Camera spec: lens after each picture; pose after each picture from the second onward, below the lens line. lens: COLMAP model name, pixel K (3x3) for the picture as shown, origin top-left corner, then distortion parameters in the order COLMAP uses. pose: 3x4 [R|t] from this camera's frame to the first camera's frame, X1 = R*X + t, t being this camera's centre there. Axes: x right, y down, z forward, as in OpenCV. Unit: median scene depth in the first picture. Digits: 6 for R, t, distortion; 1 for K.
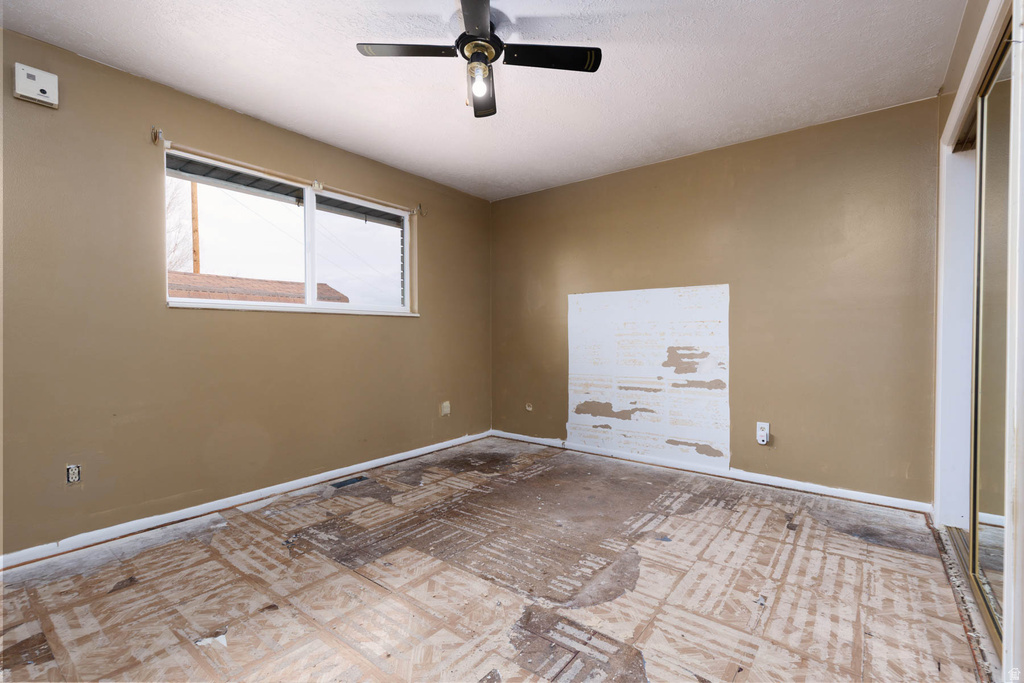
lens RADIAL K [[462.3, 0, 511.9], [0, 462.3, 340.0], [0, 0, 1]] dist [0.005918, 0.000341]
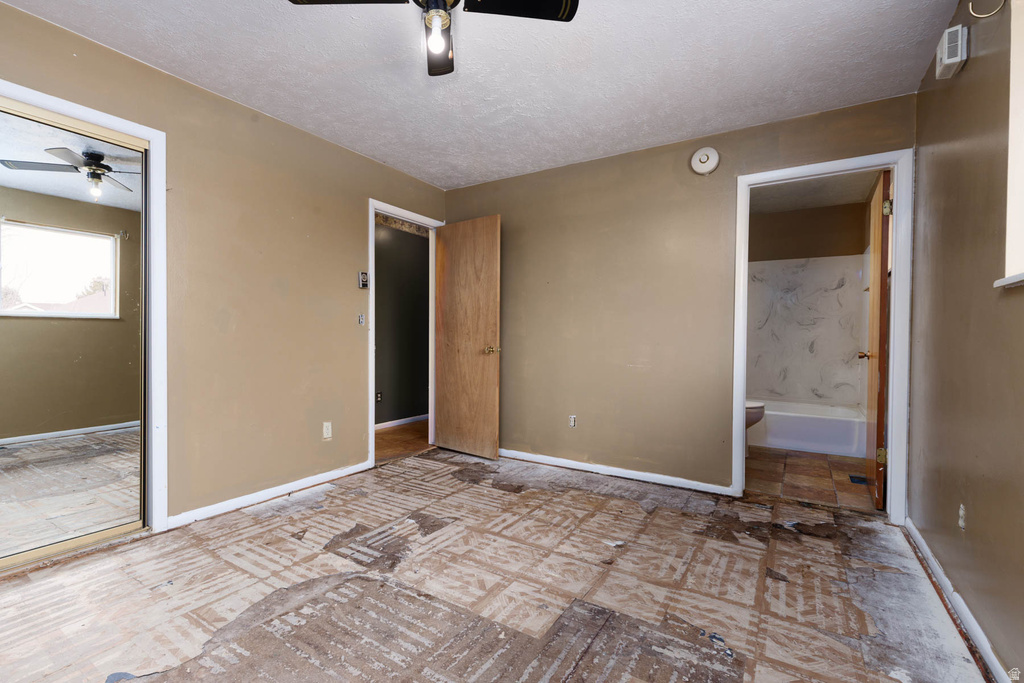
lens RADIAL K [[462.3, 0, 513.2], [0, 462.3, 342.7], [0, 0, 1]] dist [0.005918, 0.000341]
pose [[-0.994227, -0.004468, -0.107207, -0.129229], [-0.006827, 0.999742, 0.021642, -0.018200], [0.107083, 0.022249, -0.994001, 1.964333]]
